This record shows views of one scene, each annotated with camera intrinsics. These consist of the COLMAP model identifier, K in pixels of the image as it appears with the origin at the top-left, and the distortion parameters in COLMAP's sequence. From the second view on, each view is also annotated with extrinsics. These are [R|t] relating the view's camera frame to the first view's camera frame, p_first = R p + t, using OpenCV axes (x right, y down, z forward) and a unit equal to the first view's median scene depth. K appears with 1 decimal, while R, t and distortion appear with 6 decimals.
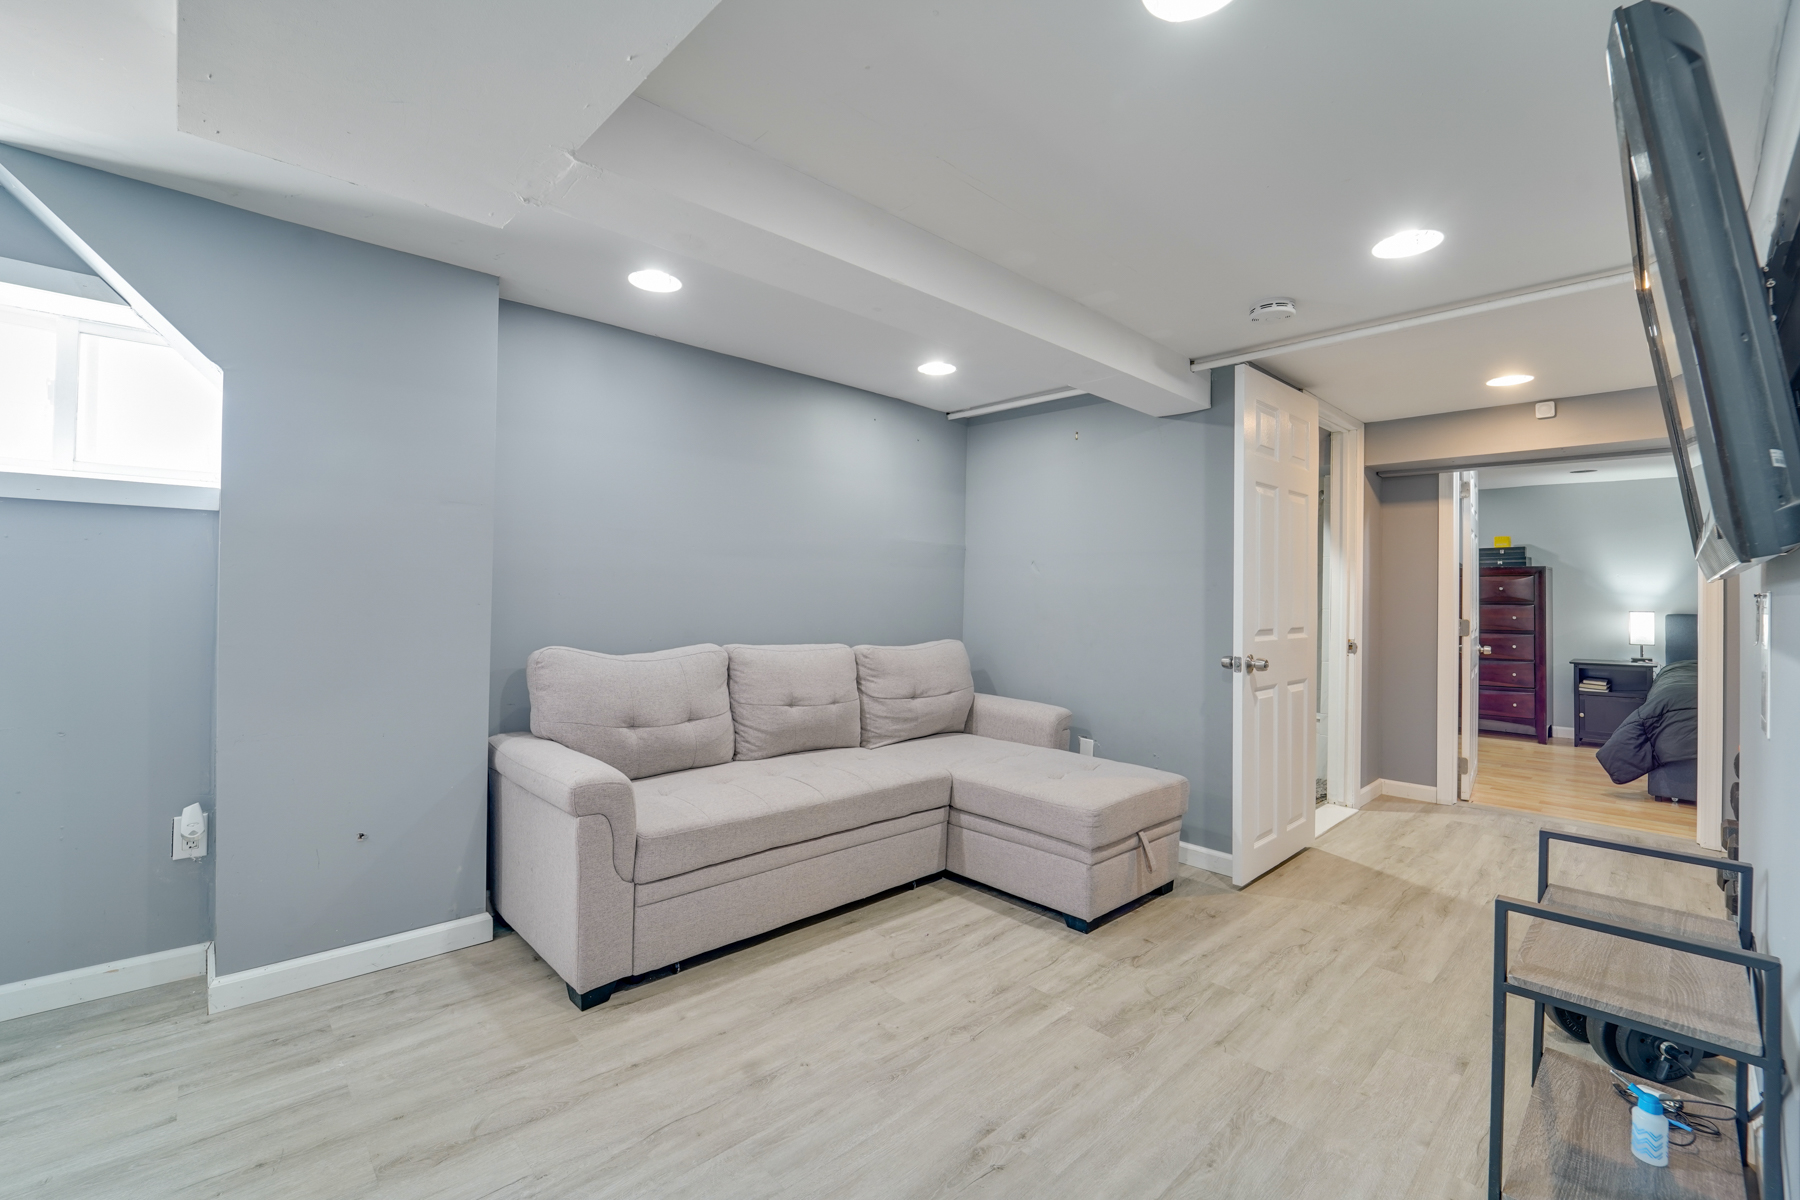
lens RADIAL K [[753.6, 0, 898.5], [0, 753.6, 567.8], [0, 0, 1]] dist [-0.020498, -0.000049]
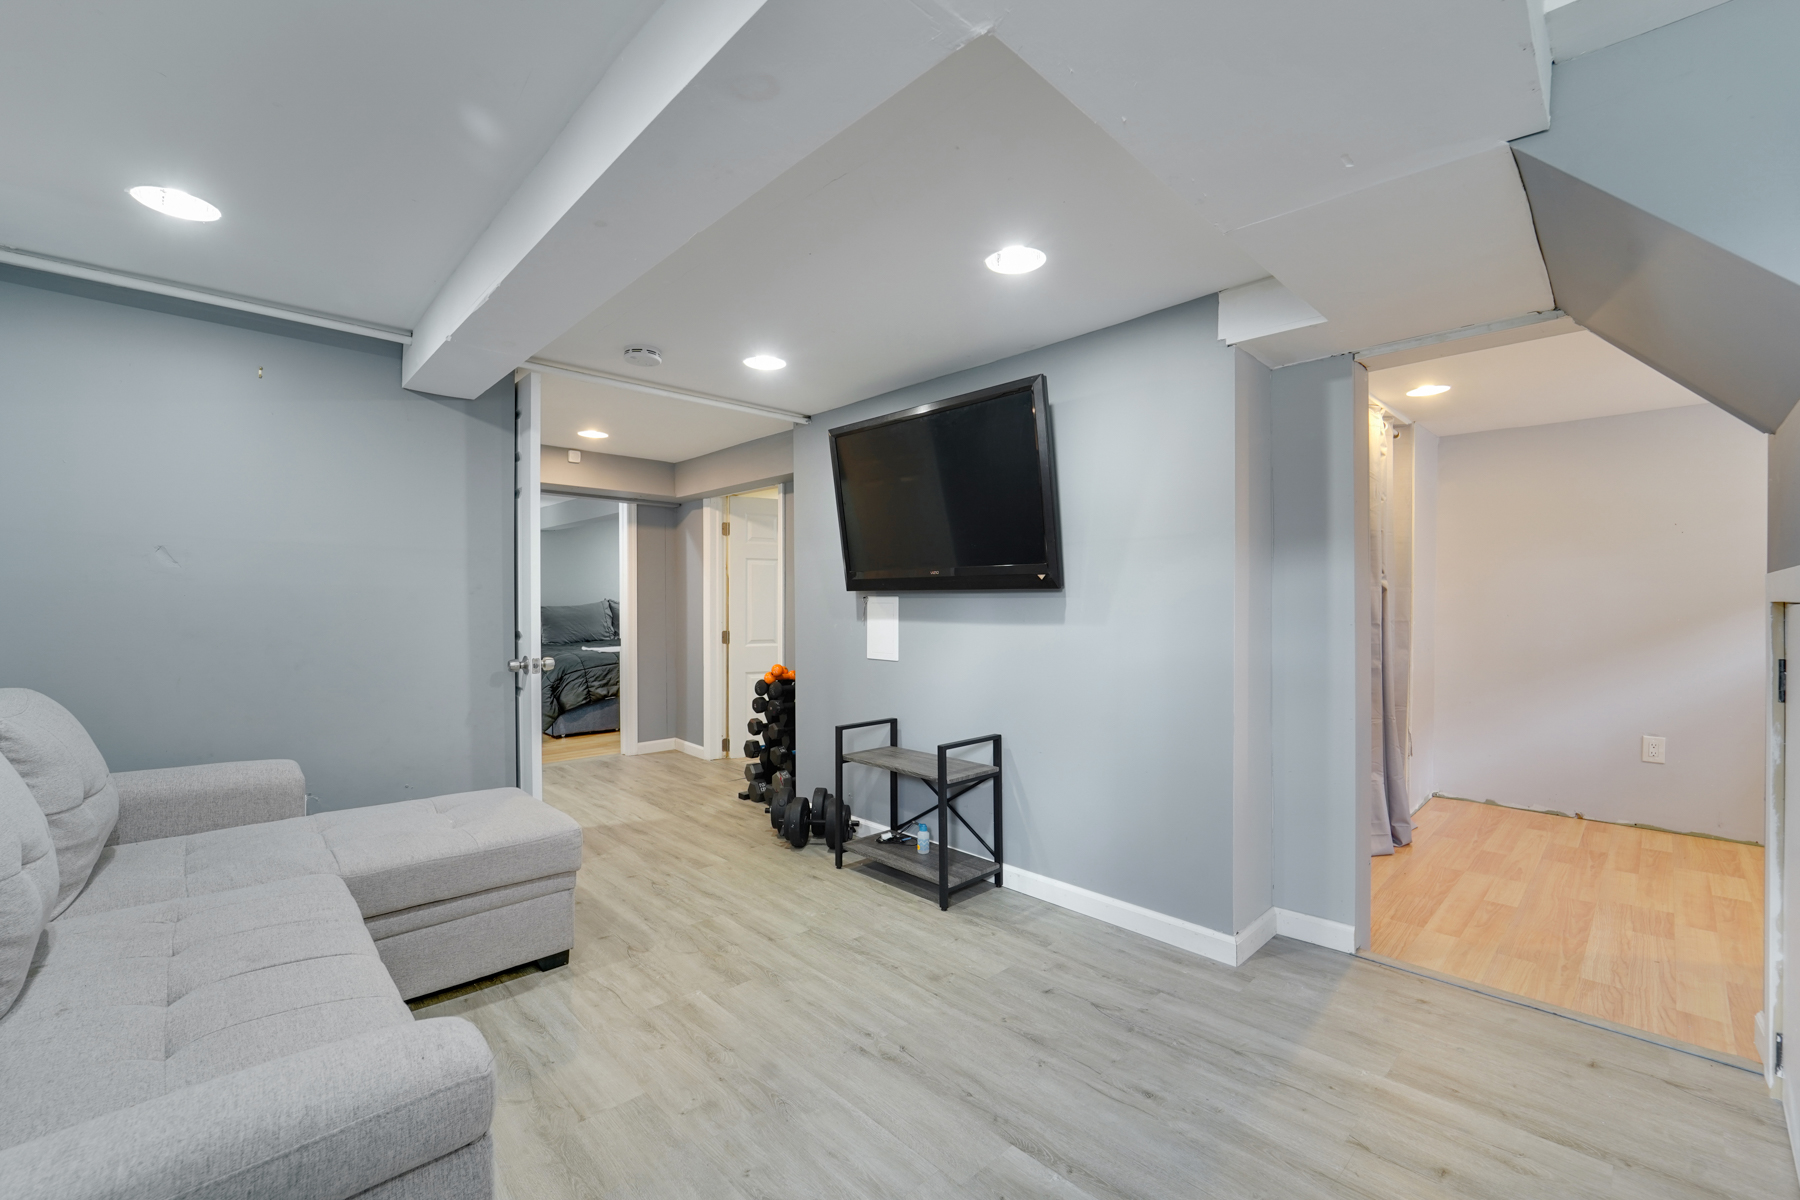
lens RADIAL K [[738.5, 0, 898.8], [0, 738.5, 607.0], [0, 0, 1]] dist [-0.008343, -0.000038]
pose [[0.000168, -0.023266, 0.999729, -0.751298], [-0.034743, 0.999126, 0.023258, 0.011777], [-0.999396, -0.034737, -0.000641, 0.695868]]
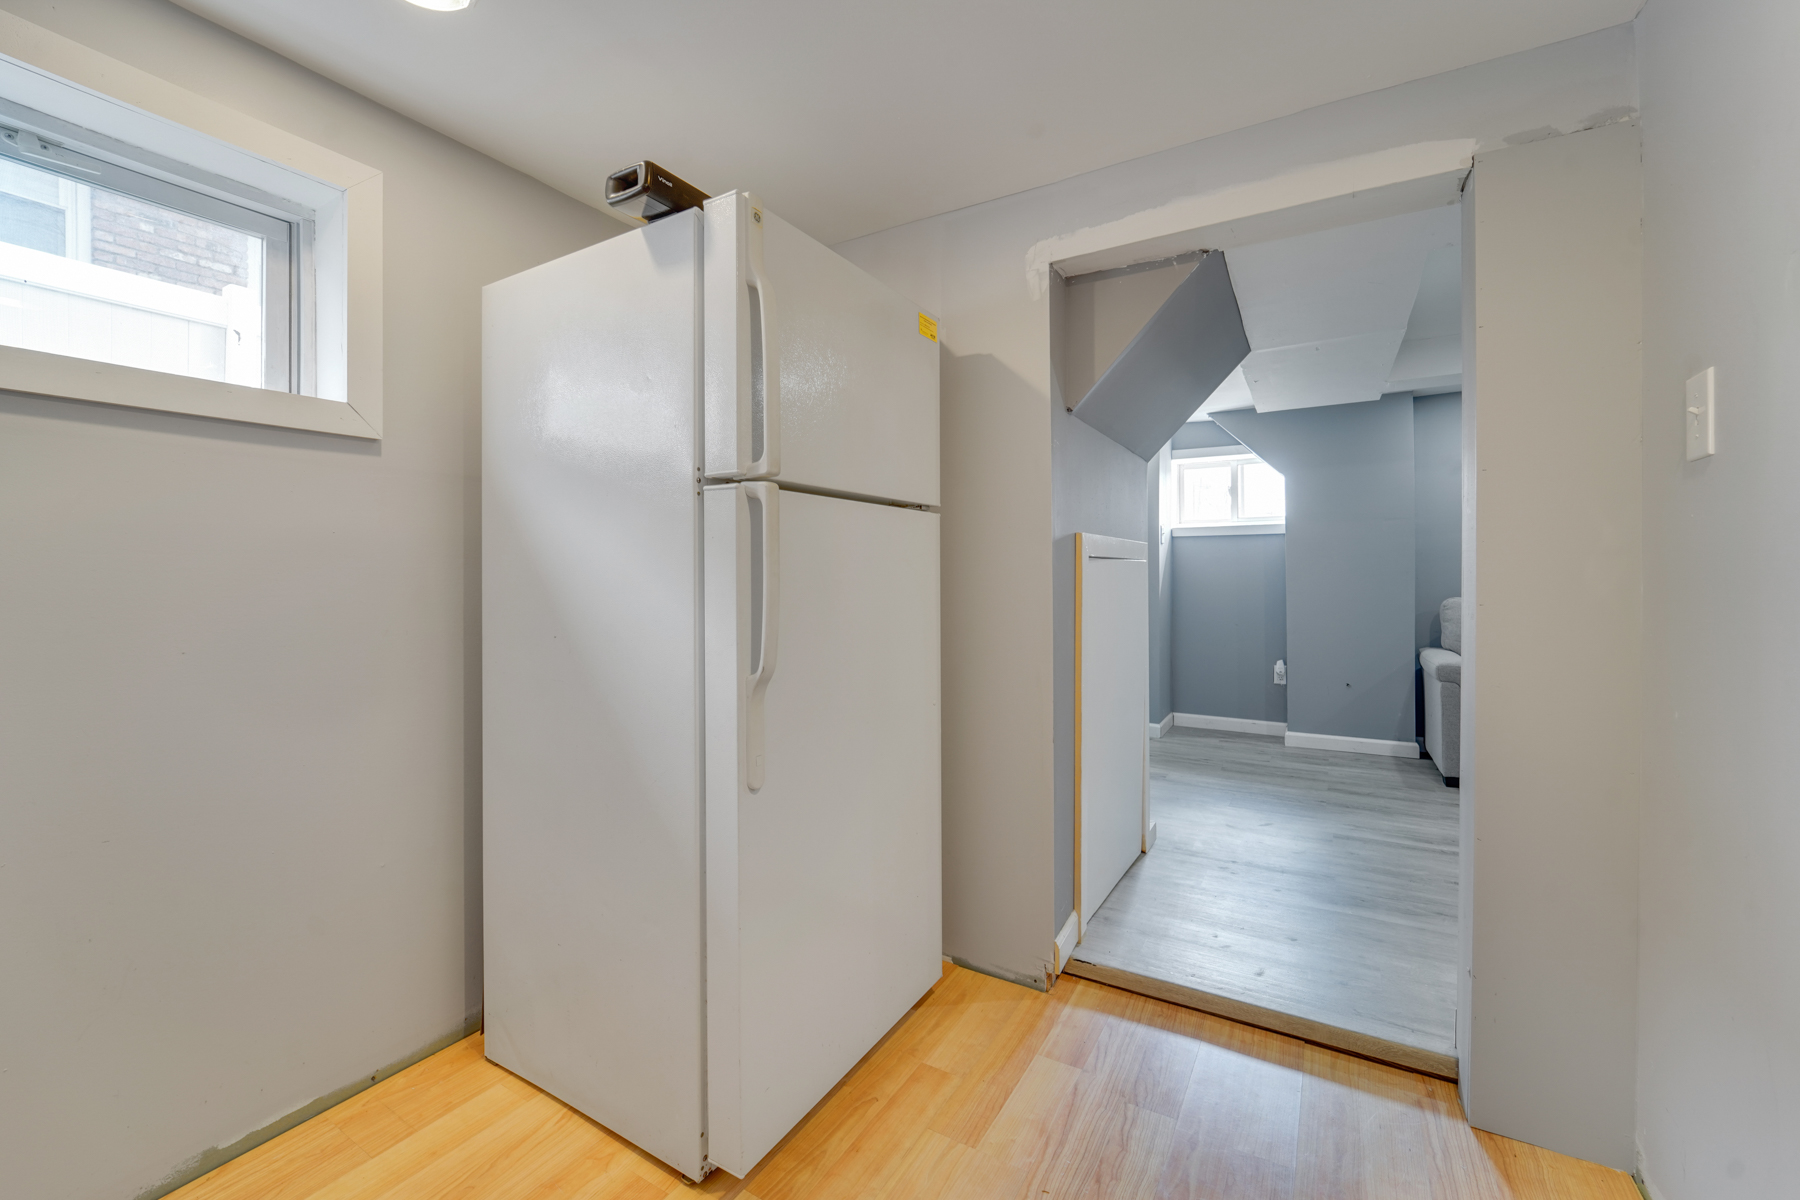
lens RADIAL K [[728.8, 0, 893.4], [0, 728.8, 590.6], [0, 0, 1]] dist [-0.012836, -0.000502]
pose [[0.262277, -0.004172, -0.964983, 0.854061], [0.033031, 0.999443, 0.004656, 0.044959], [0.964427, -0.033096, 0.262269, -0.704783]]
